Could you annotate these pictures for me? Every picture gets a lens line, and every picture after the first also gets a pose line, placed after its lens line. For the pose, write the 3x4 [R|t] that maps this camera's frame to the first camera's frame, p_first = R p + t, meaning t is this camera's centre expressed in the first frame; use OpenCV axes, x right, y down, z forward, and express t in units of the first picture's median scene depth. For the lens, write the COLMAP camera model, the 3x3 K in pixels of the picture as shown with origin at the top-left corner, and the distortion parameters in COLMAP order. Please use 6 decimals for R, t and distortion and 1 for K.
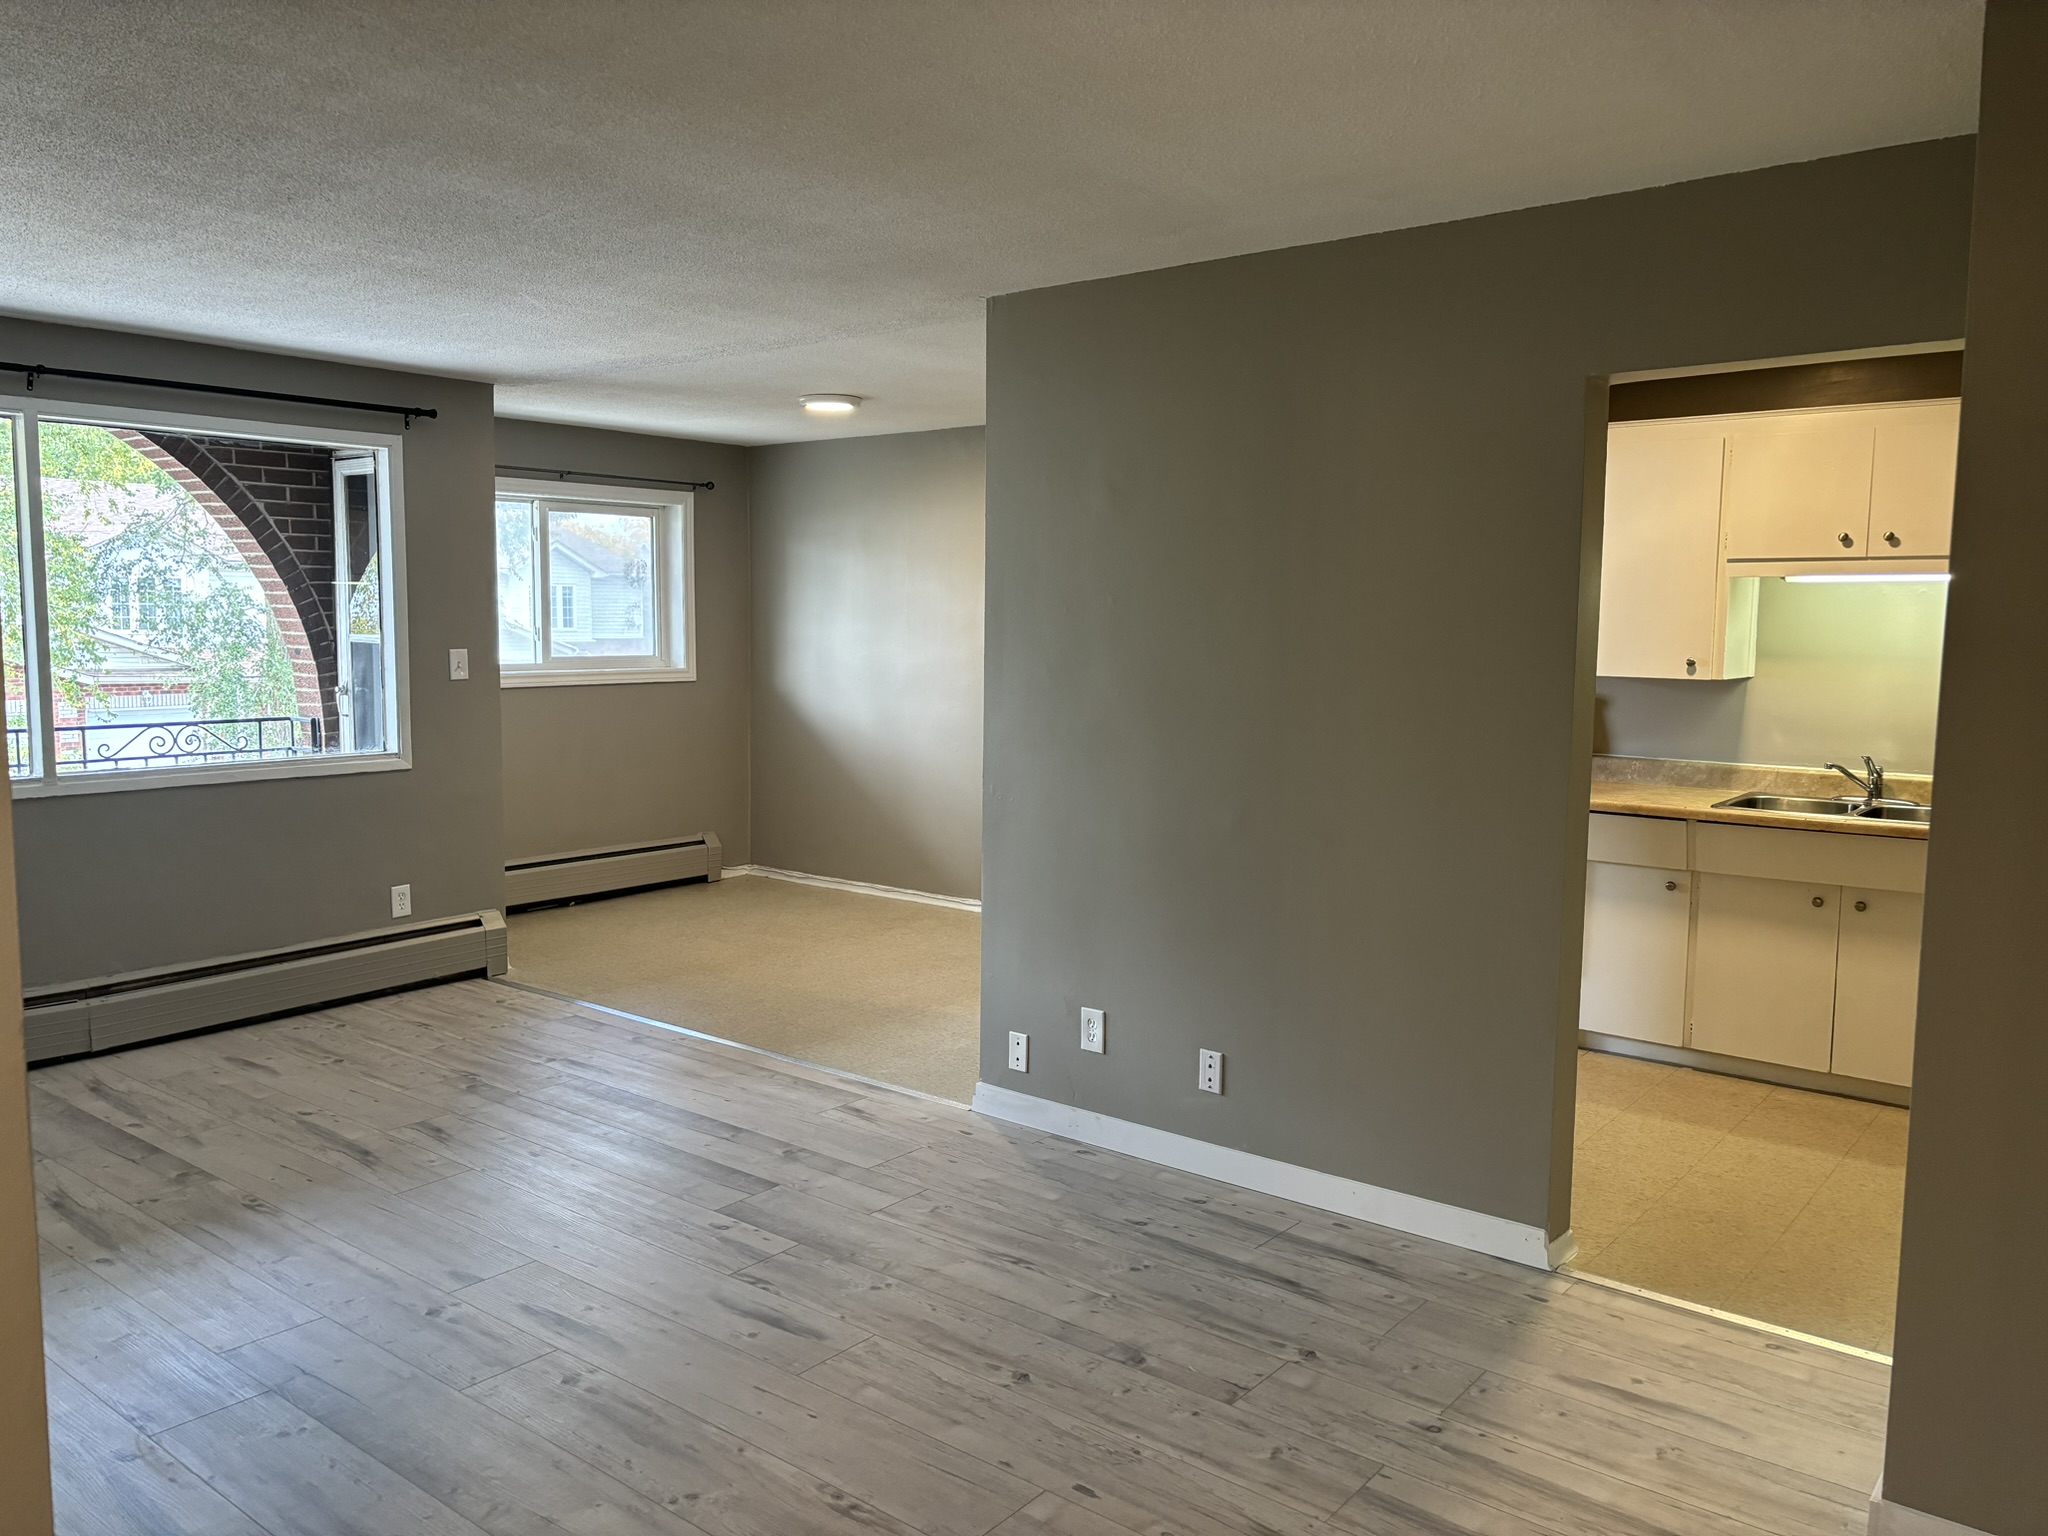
lens RADIAL K [[1542.3, 0, 1022.3], [0, 1542.3, 758.3], [0, 0, 1]] dist [0.081088, -0.086088]
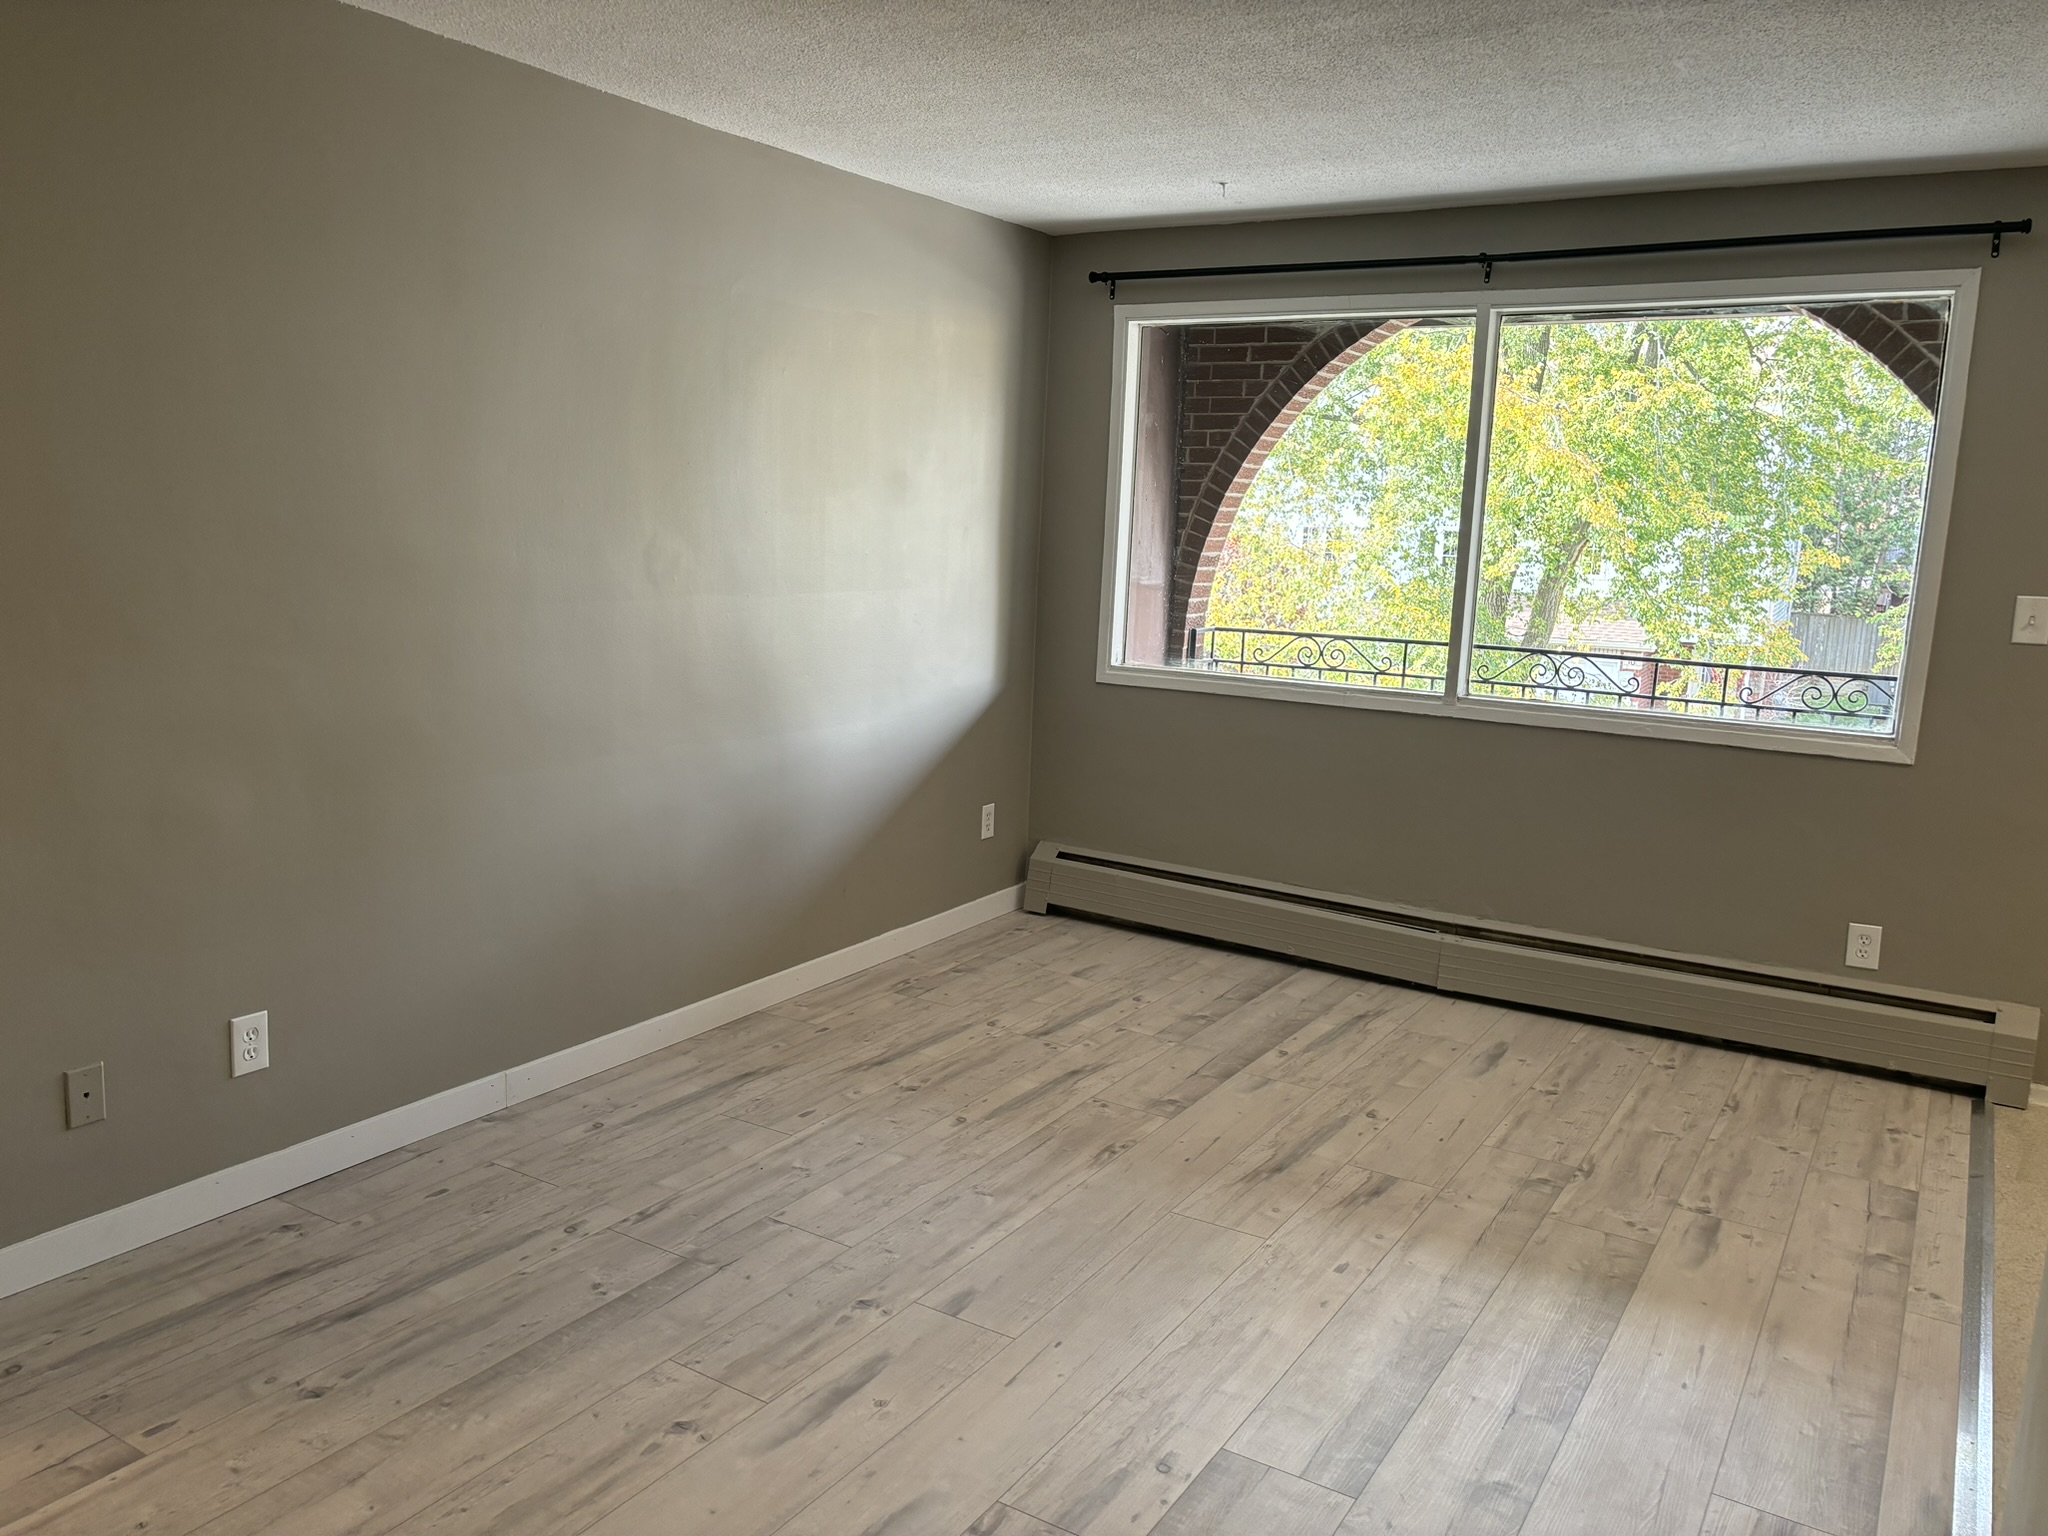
lens RADIAL K [[1567.8, 0, 1015.9], [0, 1567.8, 770.4], [0, 0, 1]] dist [0.052603, -0.083782]
pose [[0.125884, 0.163910, -0.978410, 0.313417], [-0.136353, 0.979754, 0.146592, -0.050771], [0.982630, 0.114955, 0.145685, 0.672056]]
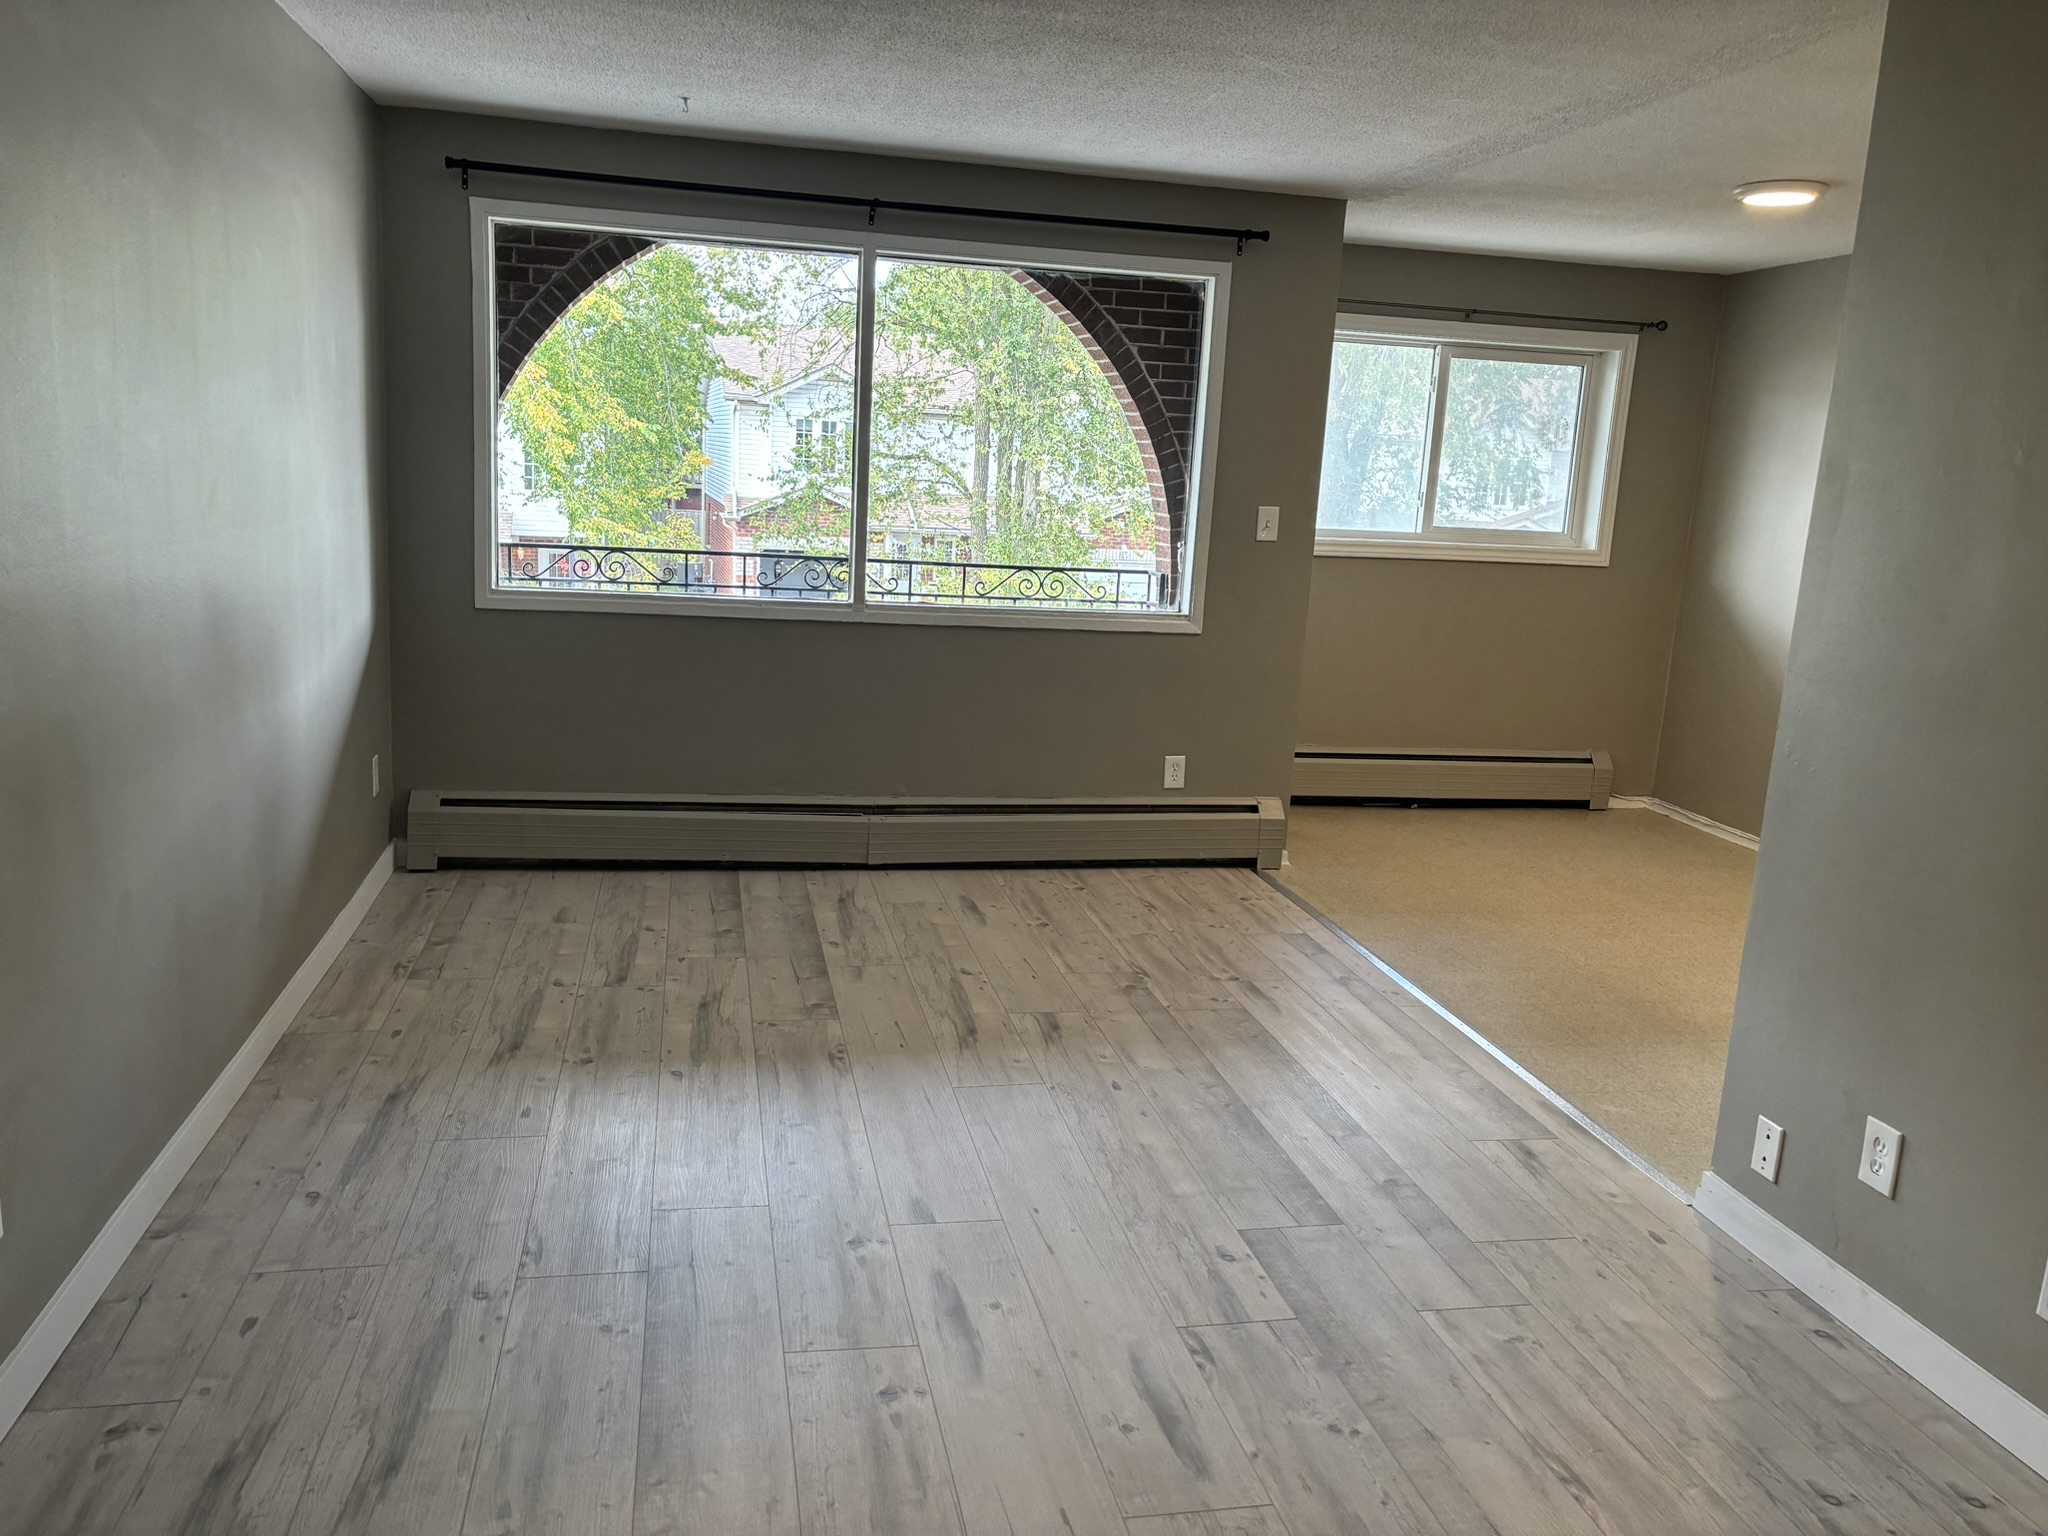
lens RADIAL K [[1542.3, 0, 1022.3], [0, 1542.3, 758.3], [0, 0, 1]] dist [0.081088, -0.086088]
pose [[0.772373, 0.155965, -0.615724, 0.137486], [-0.109622, 0.987570, 0.112644, -0.015470], [0.625639, -0.019506, 0.779869, 0.280511]]
